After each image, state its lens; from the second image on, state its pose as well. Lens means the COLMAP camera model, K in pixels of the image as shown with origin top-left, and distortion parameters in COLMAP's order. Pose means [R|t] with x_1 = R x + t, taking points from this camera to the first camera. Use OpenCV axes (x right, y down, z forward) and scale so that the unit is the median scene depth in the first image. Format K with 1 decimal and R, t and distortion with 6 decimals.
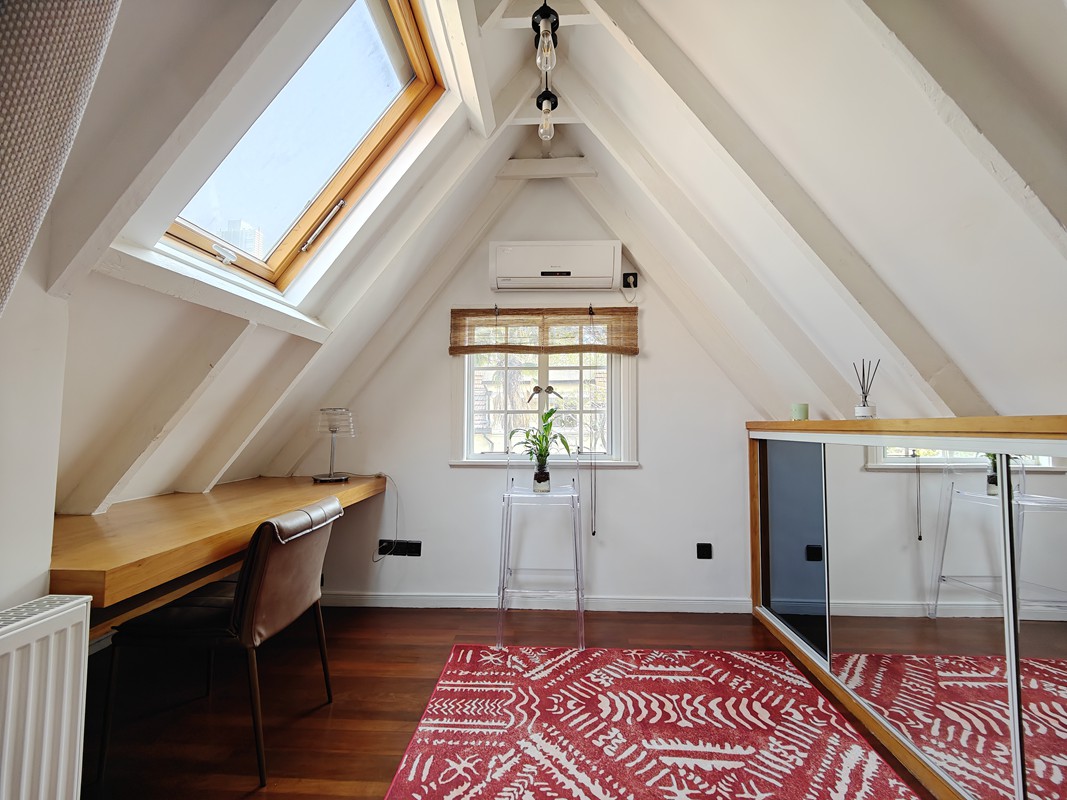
lens RADIAL K [[467.1, 0, 535.0], [0, 467.1, 400.9], [0, 0, 1]] dist [0.016955, -0.013515]
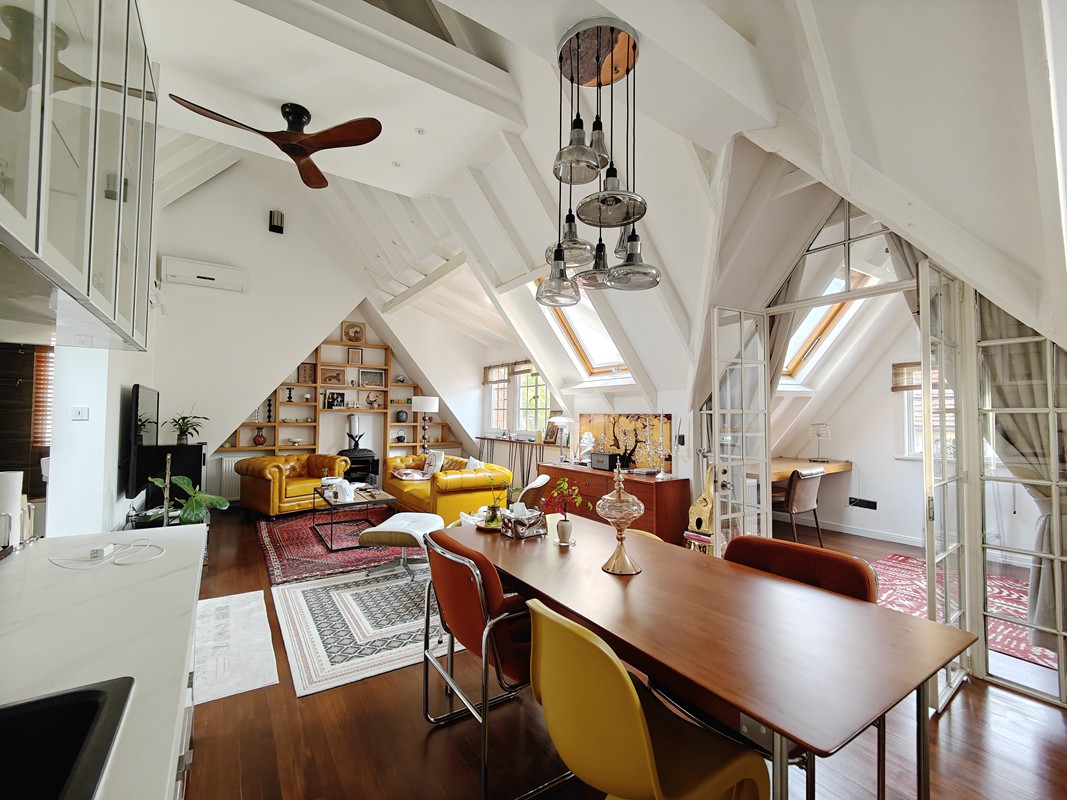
lens RADIAL K [[467.1, 0, 535.0], [0, 467.1, 400.9], [0, 0, 1]] dist [0.016955, -0.013515]
pose [[0.581874, -0.028339, -0.812785, 0.443973], [0.045227, 0.998974, -0.002453, -0.122755], [0.812020, -0.035332, 0.582559, -1.023034]]
